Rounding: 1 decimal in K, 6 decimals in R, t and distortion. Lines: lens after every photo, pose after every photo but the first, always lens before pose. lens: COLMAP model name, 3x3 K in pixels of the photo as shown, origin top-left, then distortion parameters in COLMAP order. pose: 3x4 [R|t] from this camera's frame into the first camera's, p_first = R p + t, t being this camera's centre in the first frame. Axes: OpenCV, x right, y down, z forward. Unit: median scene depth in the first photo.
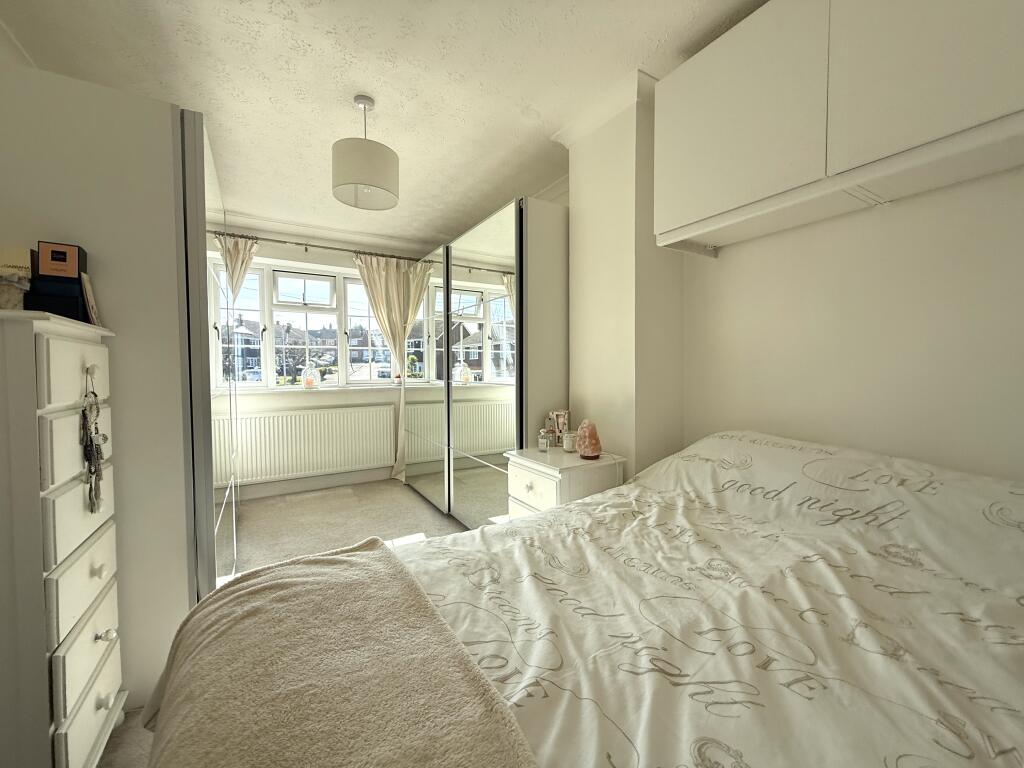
lens RADIAL K [[408.7, 0, 513.0], [0, 408.7, 382.3], [0, 0, 1]] dist [0.001620, -0.000182]
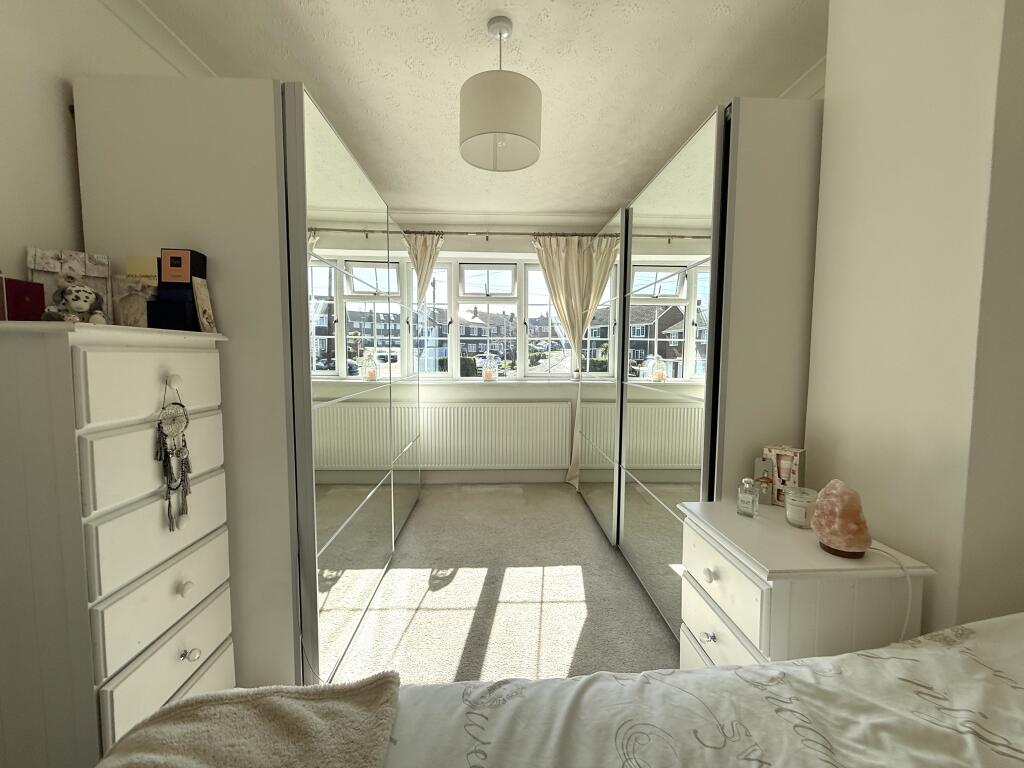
lens RADIAL K [[408.7, 0, 509.6], [0, 408.7, 383.0], [0, 0, 1]] dist [0.001620, -0.000182]
pose [[0.871916, 0.045261, -0.487559, 0.051317], [-0.026720, 0.998633, 0.044921, -0.043034], [0.488926, -0.026140, 0.871934, 0.277903]]
